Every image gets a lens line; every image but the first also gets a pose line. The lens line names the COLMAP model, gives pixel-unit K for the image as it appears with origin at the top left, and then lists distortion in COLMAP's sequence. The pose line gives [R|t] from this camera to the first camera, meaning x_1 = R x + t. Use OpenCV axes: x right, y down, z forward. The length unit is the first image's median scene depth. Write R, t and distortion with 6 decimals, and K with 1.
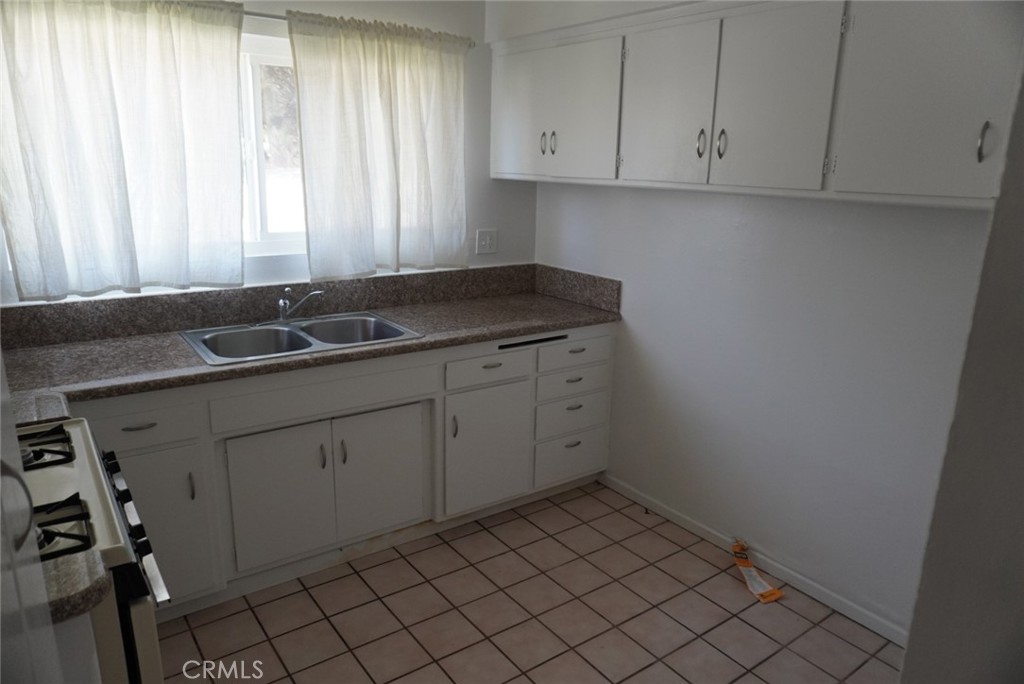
lens RADIAL K [[684.7, 0, 510.0], [0, 684.7, 345.8], [0, 0, 1]] dist [-0.059149, 0.042001]
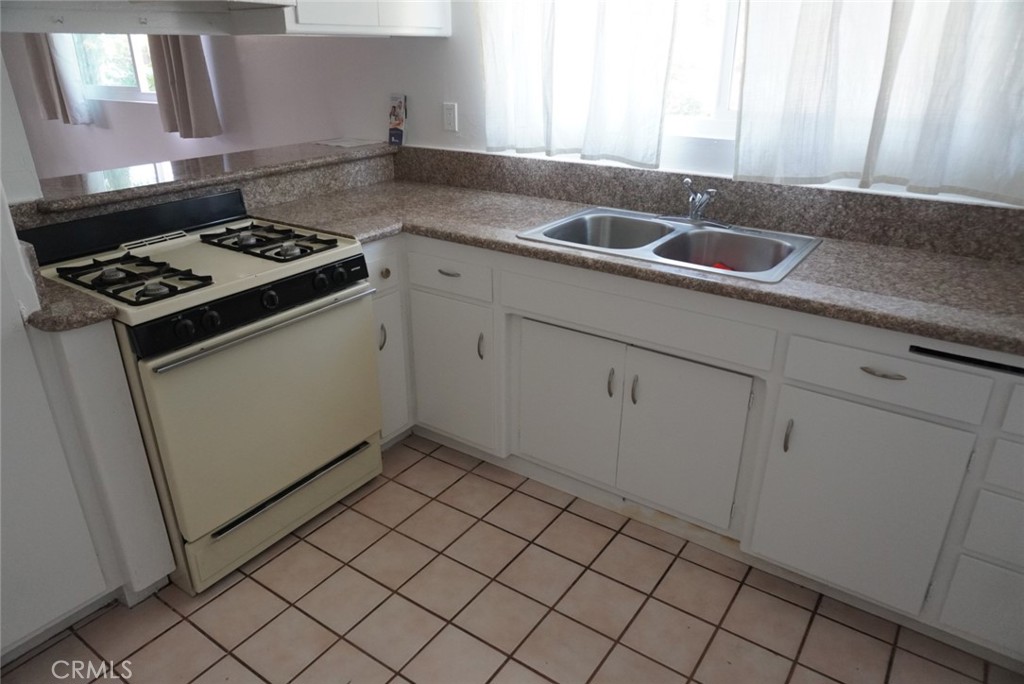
lens RADIAL K [[684.7, 0, 510.0], [0, 684.7, 345.8], [0, 0, 1]] dist [-0.059149, 0.042001]
pose [[0.316776, 0.353954, -0.879982, 0.387567], [-0.229627, 0.928782, 0.290922, -0.089581], [0.920285, 0.109910, 0.375494, 0.545512]]
